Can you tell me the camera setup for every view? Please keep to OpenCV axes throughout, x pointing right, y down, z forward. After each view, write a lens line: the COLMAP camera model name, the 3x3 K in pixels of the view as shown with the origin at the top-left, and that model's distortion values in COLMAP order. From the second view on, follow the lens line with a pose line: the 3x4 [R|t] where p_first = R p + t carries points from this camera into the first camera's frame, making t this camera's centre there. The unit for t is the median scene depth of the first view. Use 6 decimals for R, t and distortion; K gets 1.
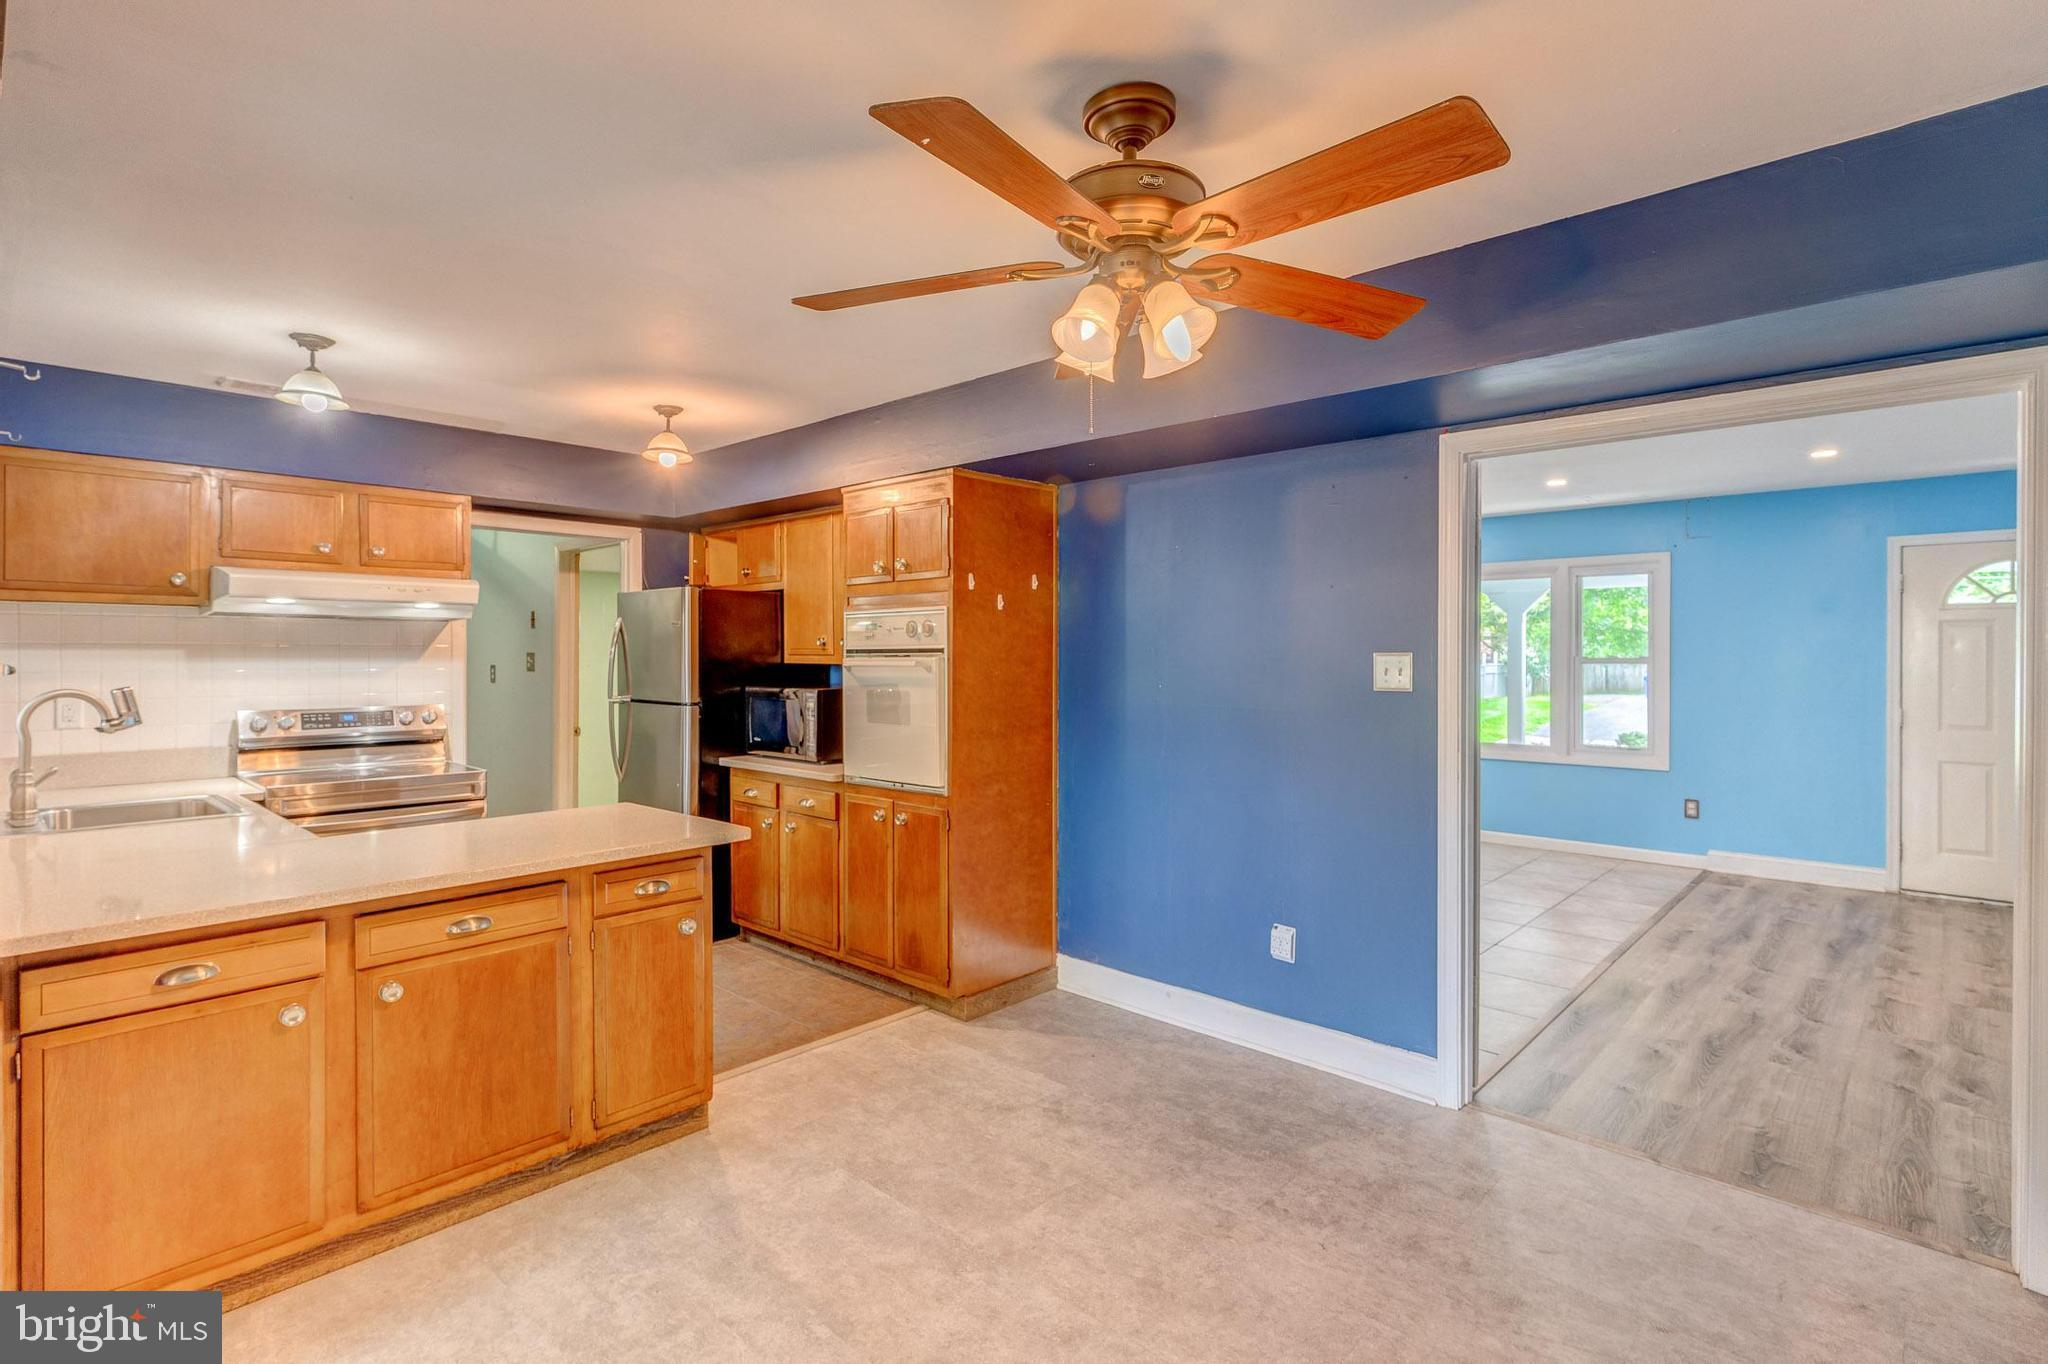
lens RADIAL K [[974.3, 0, 1021.9], [0, 974.3, 654.7], [0, 0, 1]] dist [0.006666, -0.000319]
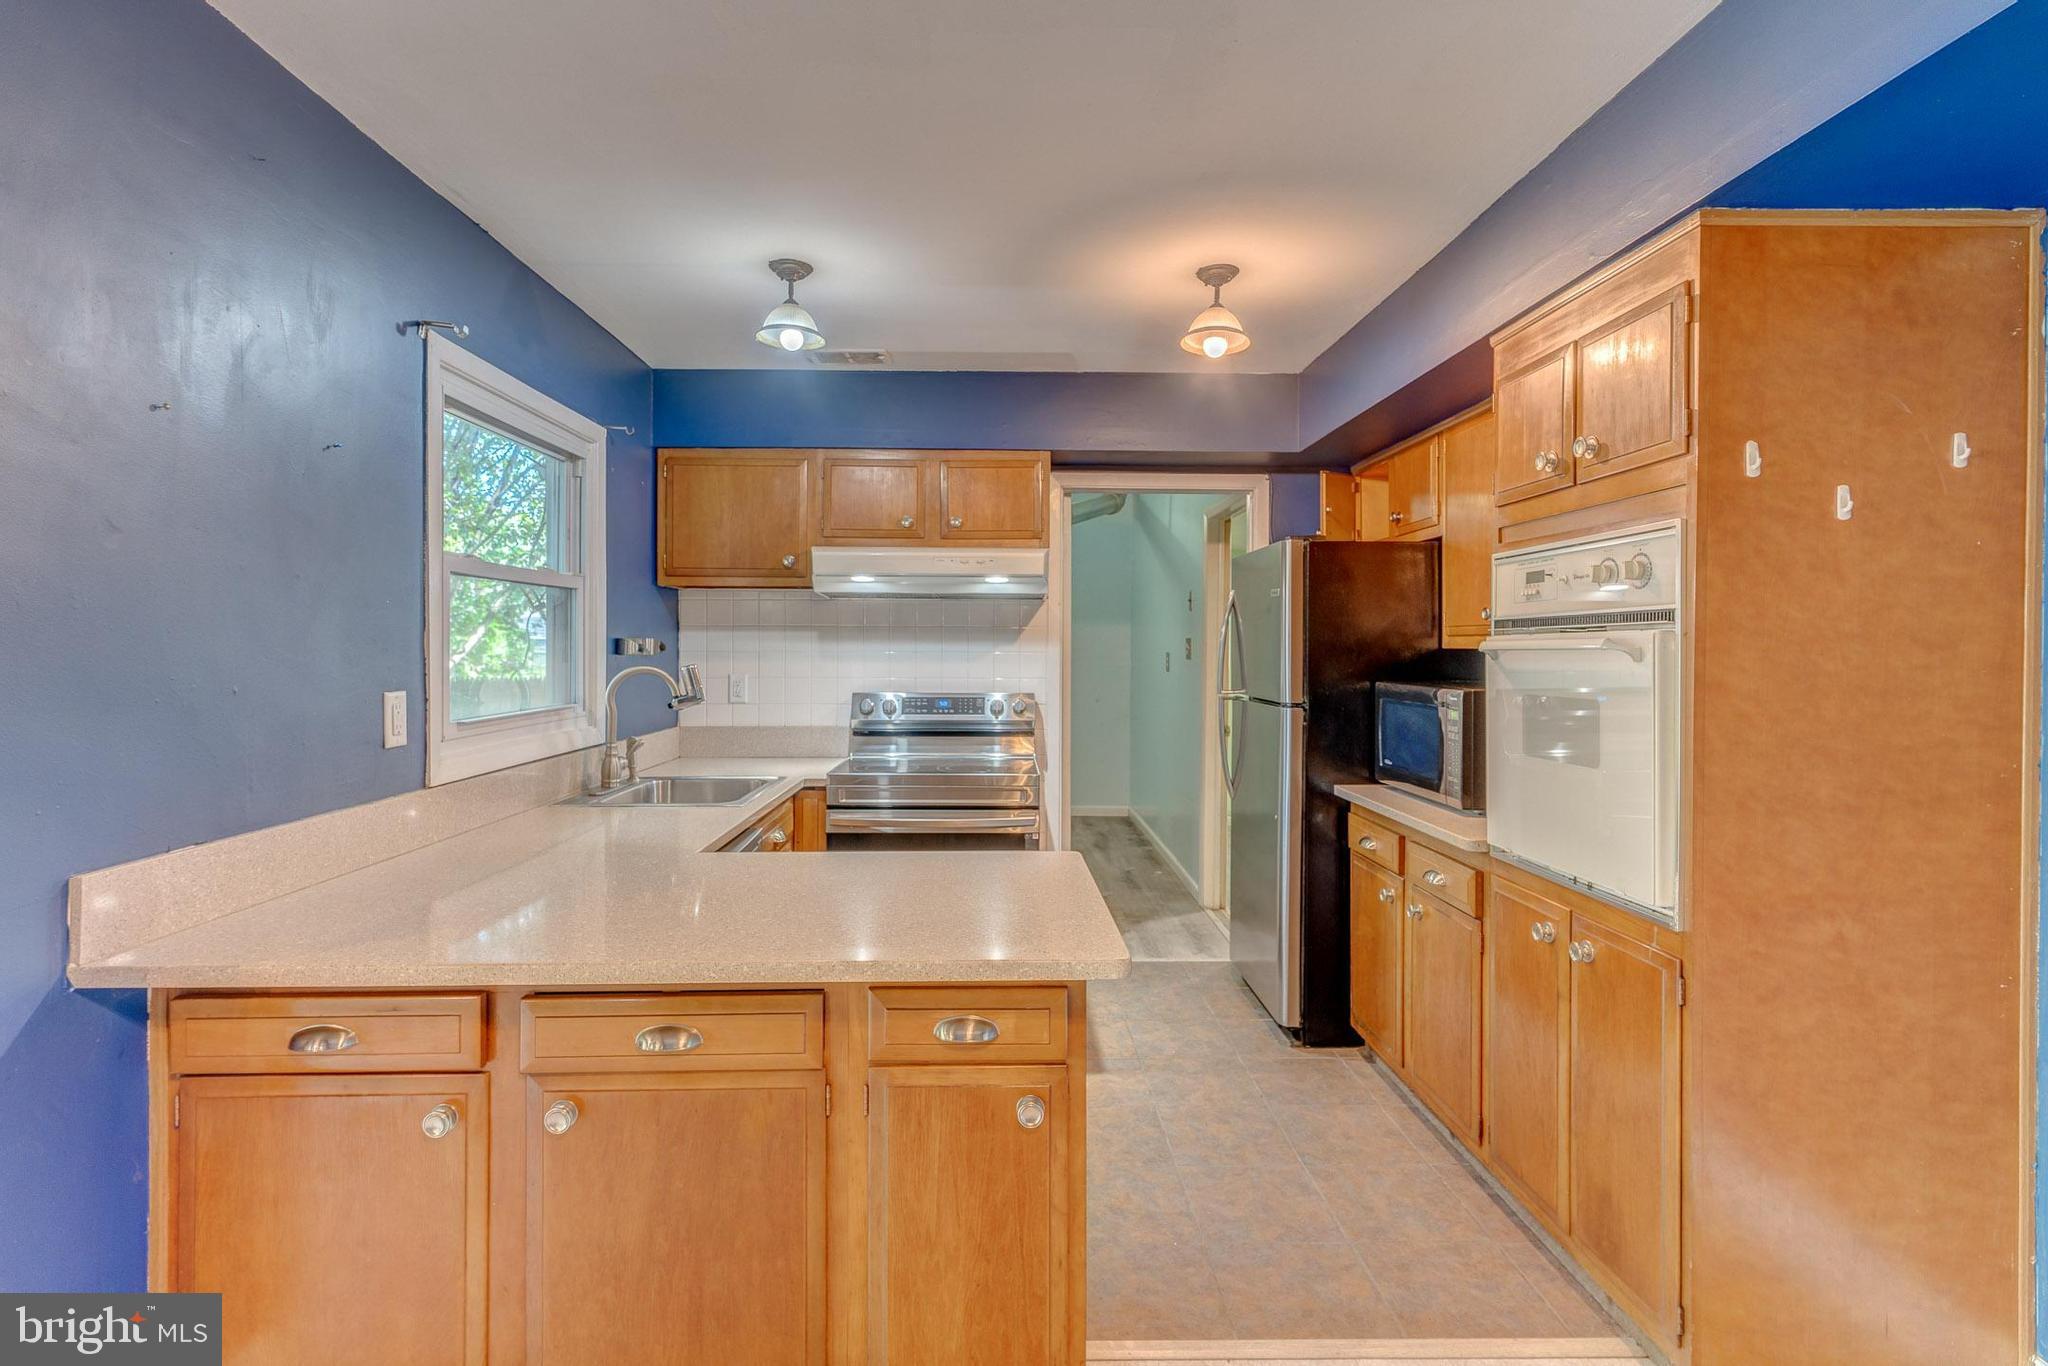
lens RADIAL K [[974.3, 0, 1021.9], [0, 974.3, 655.7], [0, 0, 1]] dist [0.006666, -0.000319]
pose [[0.703317, 0.007924, -0.710832, 0.029667], [-0.003717, 0.999965, 0.007470, 0.011872], [0.710867, -0.002612, 0.703322, 0.421254]]
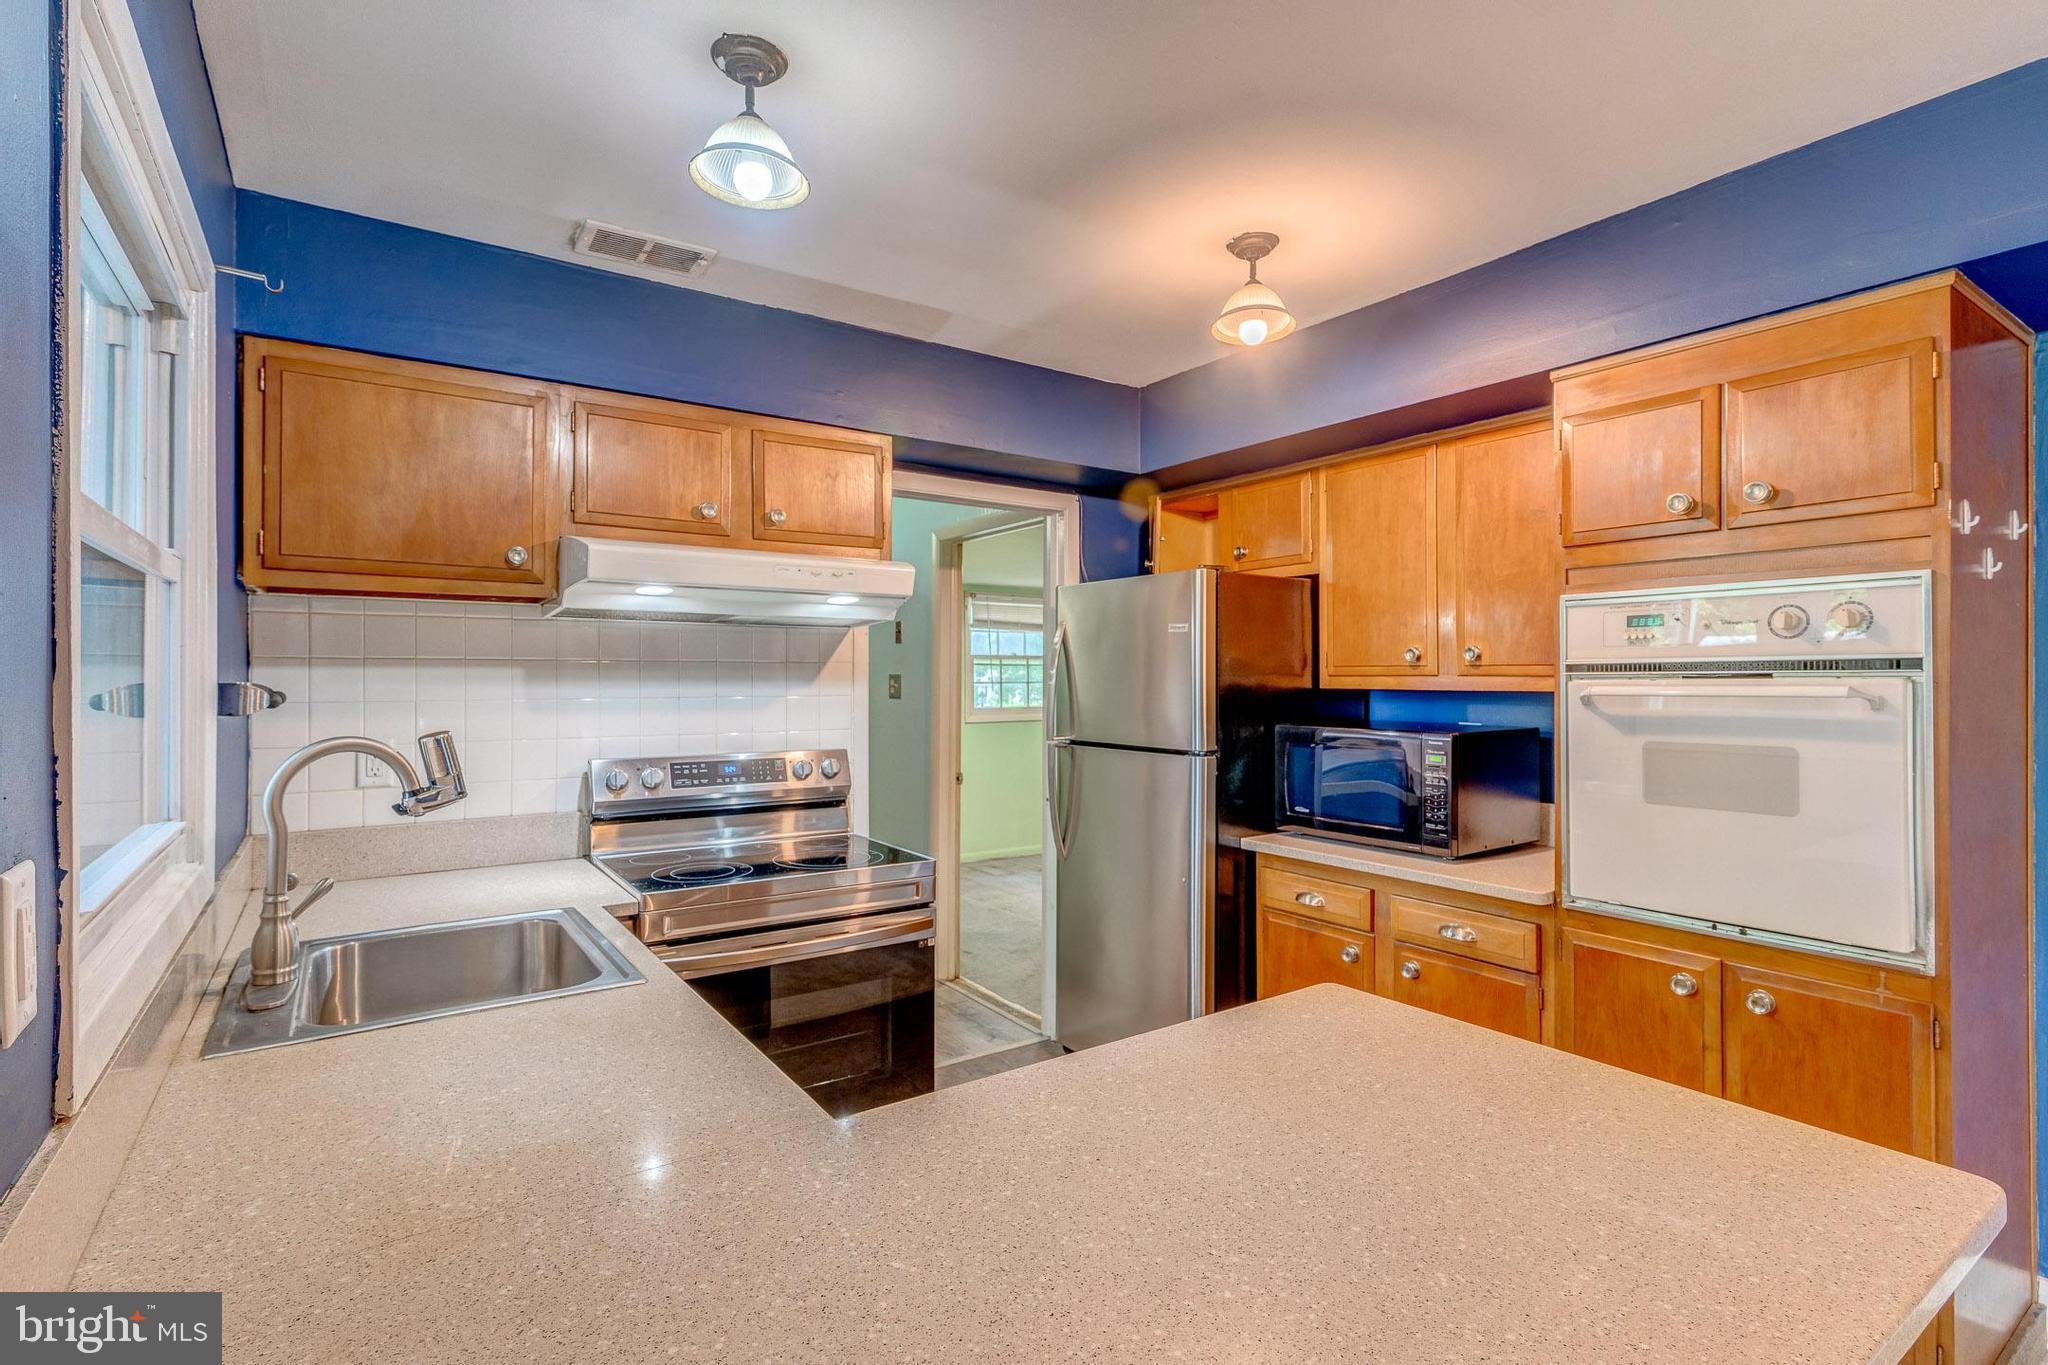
lens RADIAL K [[963.0, 0, 1023.0], [0, 963.0, 674.5], [0, 0, 1]] dist [0.002644, -0.000021]
pose [[0.977370, -0.001660, -0.211529, -0.375443], [0.000539, 0.999986, -0.005356, 0.003029], [0.211535, 0.005121, 0.977357, 0.421338]]
